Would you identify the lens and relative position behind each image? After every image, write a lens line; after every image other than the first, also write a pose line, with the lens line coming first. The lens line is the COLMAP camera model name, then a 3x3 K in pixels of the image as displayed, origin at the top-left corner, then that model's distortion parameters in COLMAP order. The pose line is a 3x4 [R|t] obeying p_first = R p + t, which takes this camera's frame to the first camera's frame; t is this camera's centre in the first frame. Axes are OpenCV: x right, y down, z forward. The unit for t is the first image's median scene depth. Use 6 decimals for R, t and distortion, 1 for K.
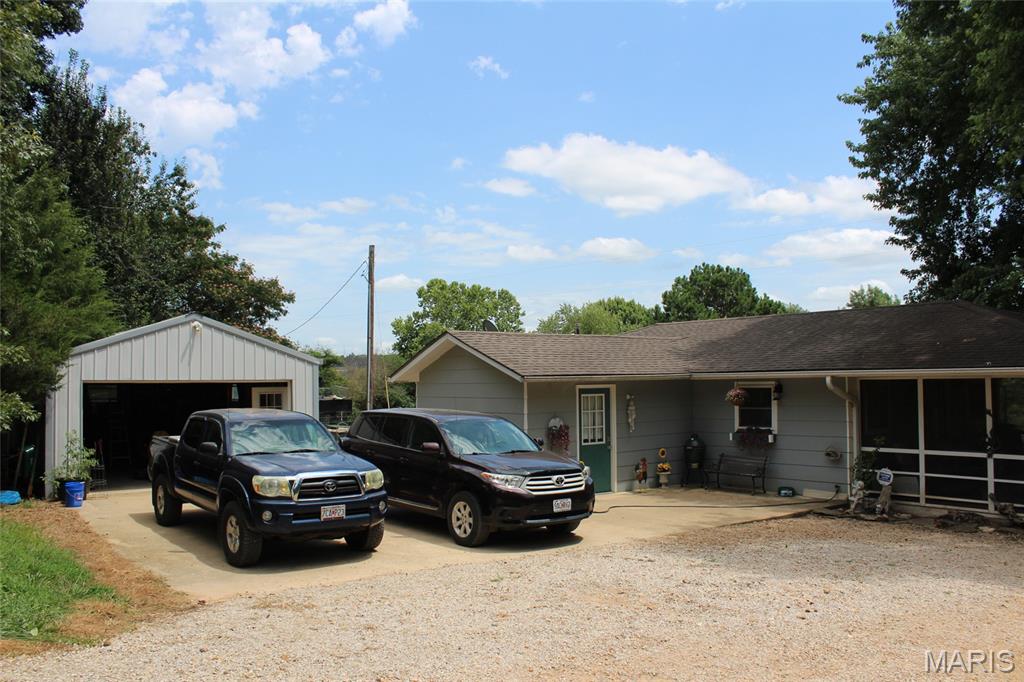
lens RADIAL K [[862.6, 0, 551.1], [0, 862.6, 362.9], [0, 0, 1]] dist [-0.146861, 0.130751]
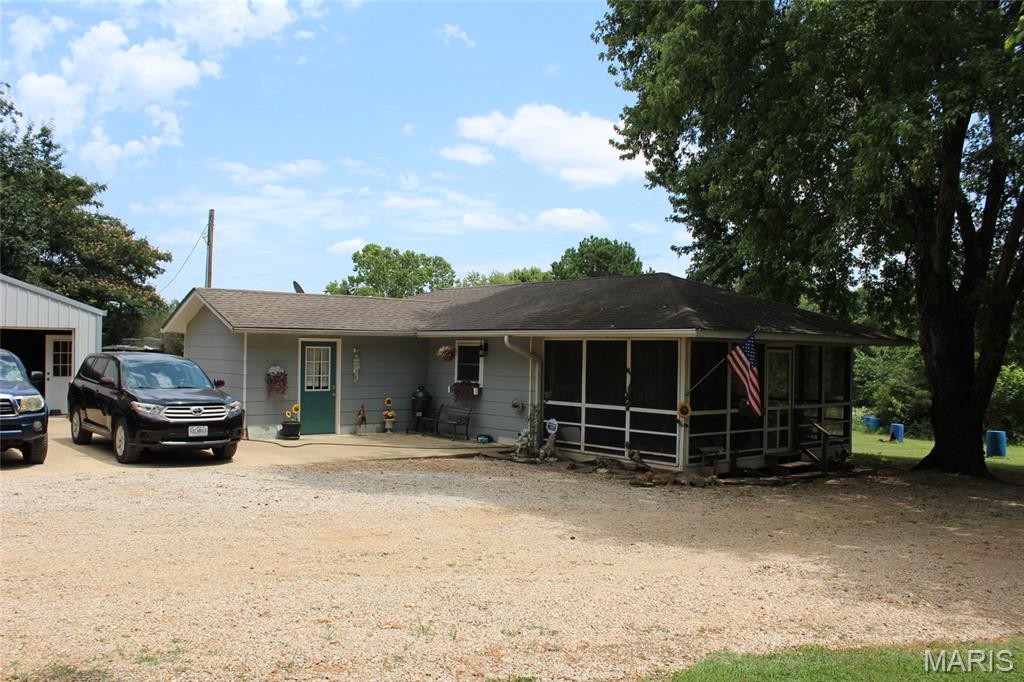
lens RADIAL K [[862.6, 0, 558.9], [0, 862.6, 343.5], [0, 0, 1]] dist [-0.146861, 0.130751]
pose [[0.998654, 0.029028, 0.042980, 0.161043], [-0.029534, 0.999501, 0.011180, 0.005306], [-0.042634, -0.012435, 0.999013, -0.067763]]
